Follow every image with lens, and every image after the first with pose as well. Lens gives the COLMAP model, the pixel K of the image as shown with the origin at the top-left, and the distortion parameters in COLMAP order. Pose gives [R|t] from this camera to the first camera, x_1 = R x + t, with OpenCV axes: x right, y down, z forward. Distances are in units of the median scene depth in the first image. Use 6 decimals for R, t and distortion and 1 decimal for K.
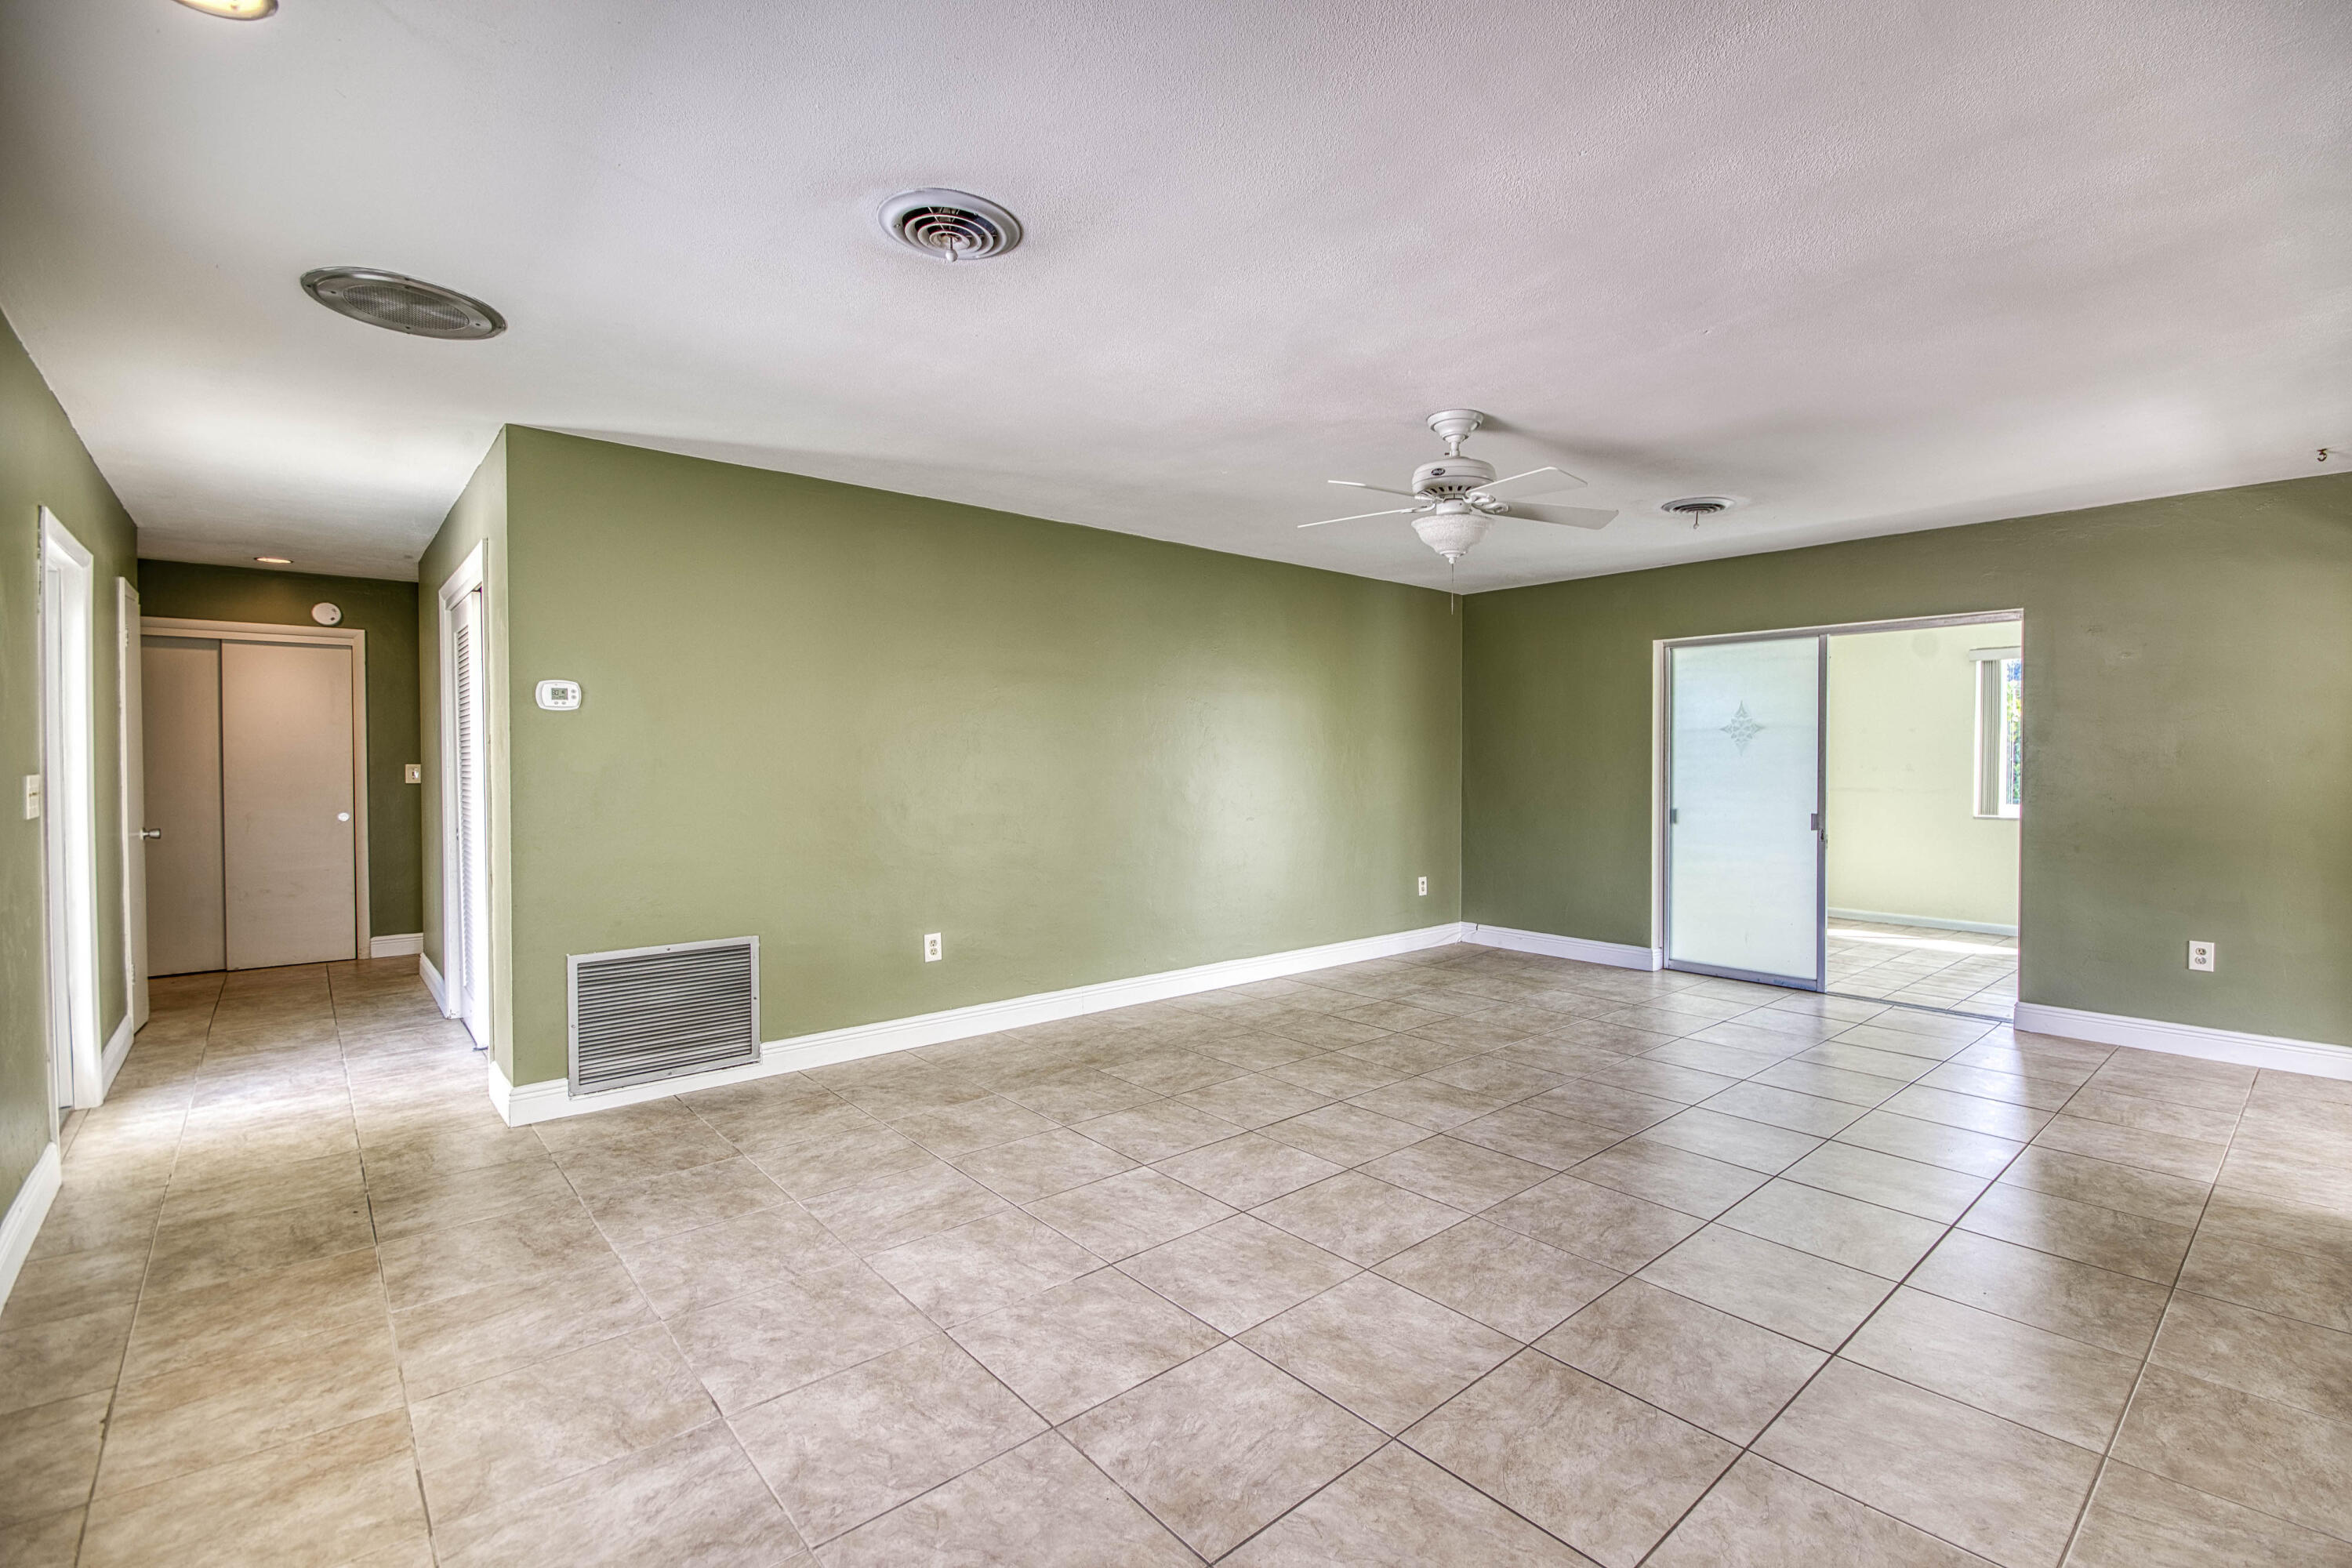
lens RADIAL K [[1042.1, 0, 1231.0], [0, 1042.1, 775.4], [0, 0, 1]] dist [0.005085, -0.009124]
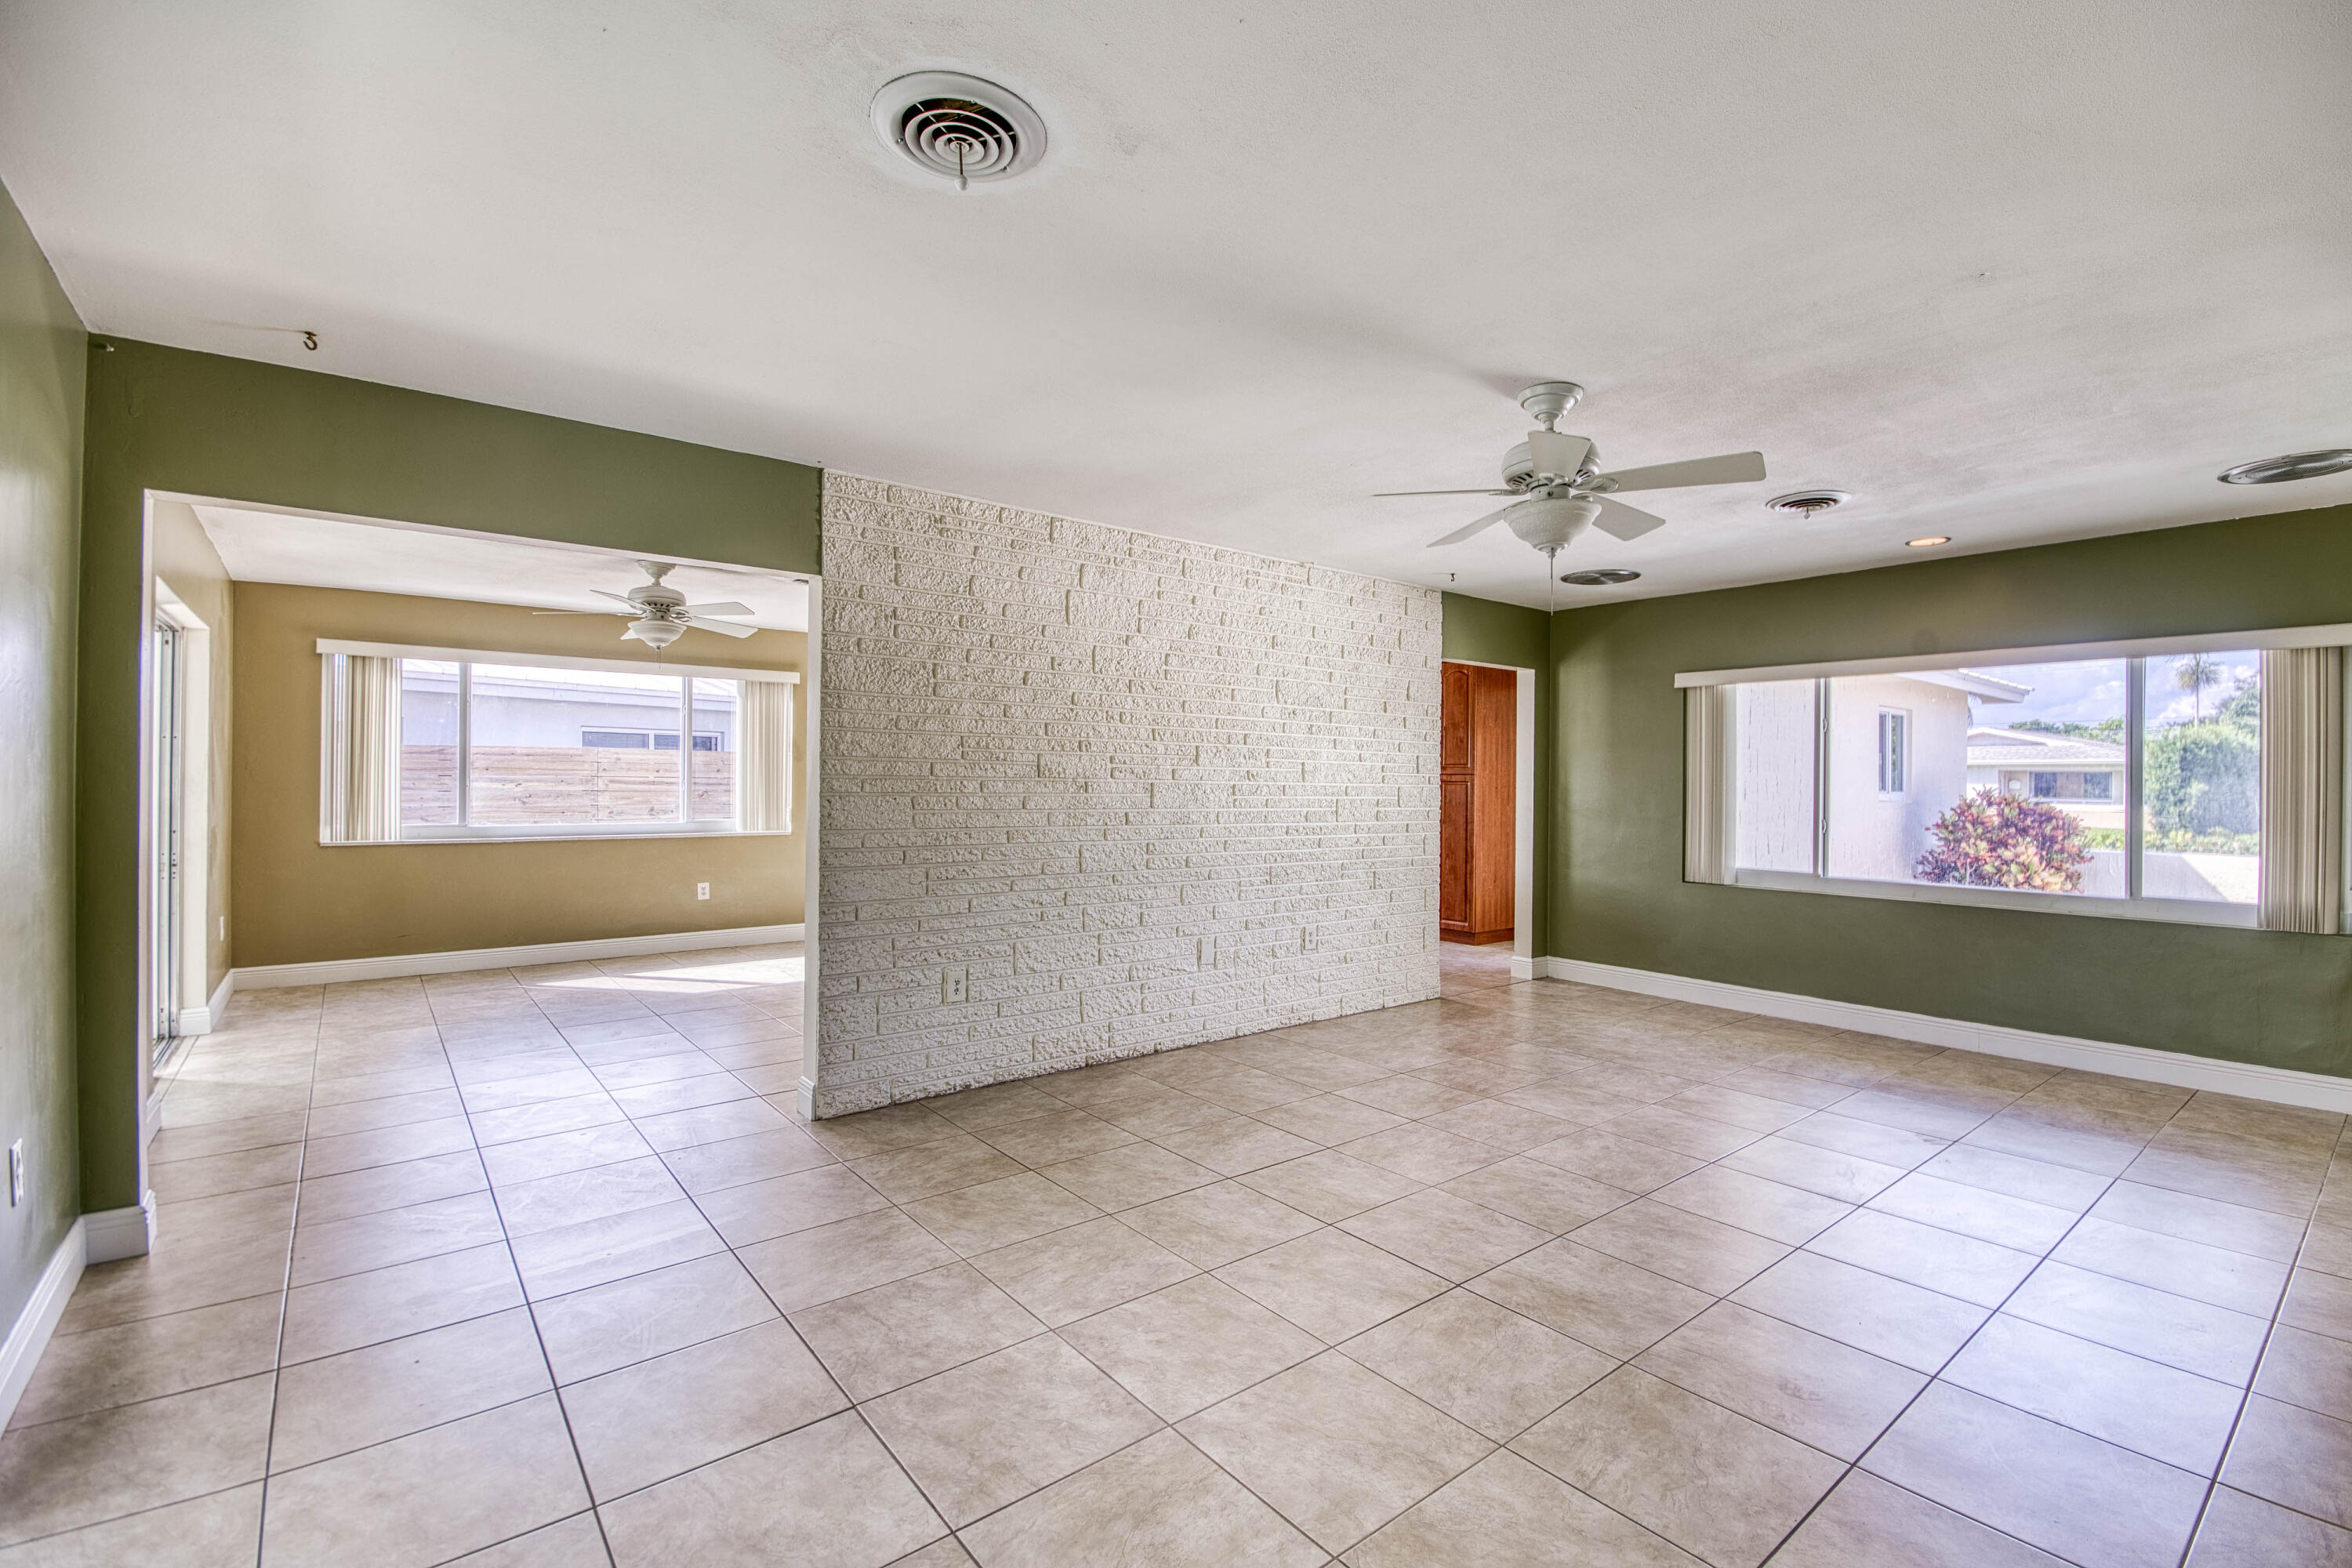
lens RADIAL K [[1042.1, 0, 1230.7], [0, 1042.1, 780.9], [0, 0, 1]] dist [0.005085, -0.009124]
pose [[-0.999293, -0.008113, 0.036707, 0.422329], [-0.007613, 0.999877, 0.013744, -0.026997], [-0.036814, 0.013455, -0.999232, 1.783066]]
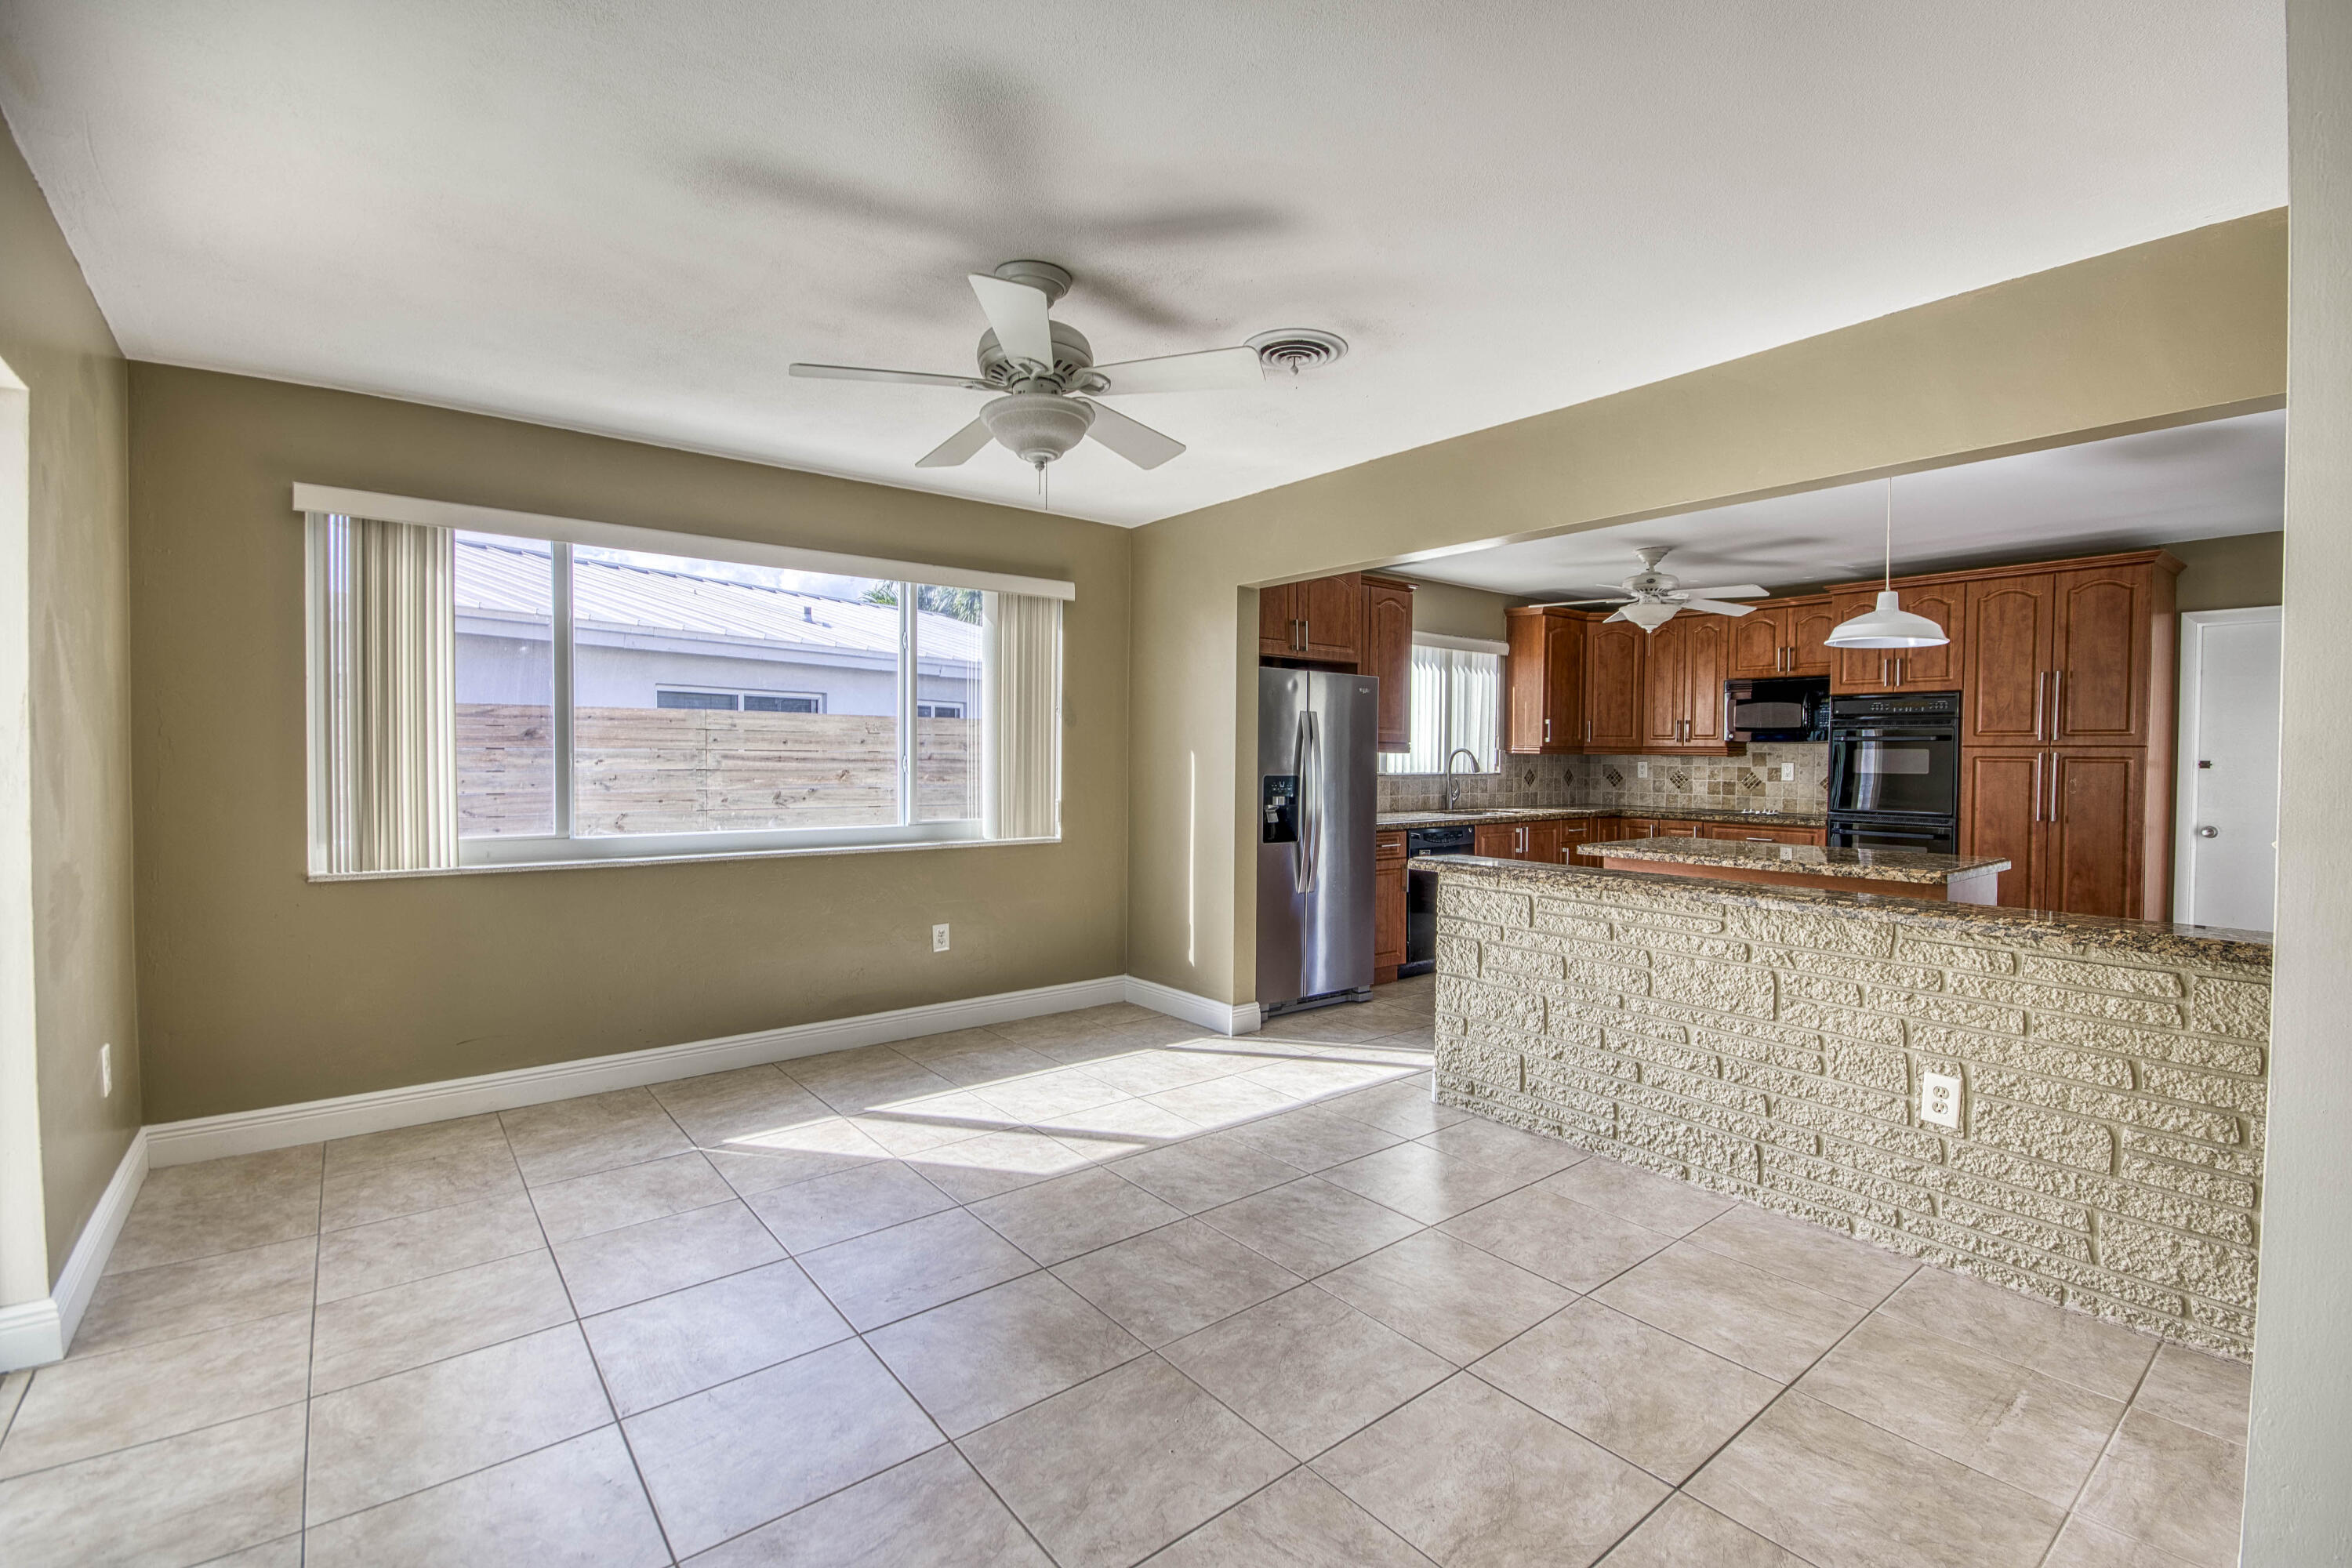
lens RADIAL K [[1042.1, 0, 1231.0], [0, 1042.1, 780.8], [0, 0, 1]] dist [0.005085, -0.009124]
pose [[-0.999425, -0.008674, 0.032764, 1.166689], [-0.007345, 0.999153, 0.040491, -0.015284], [-0.033087, 0.040227, -0.998643, 0.985576]]
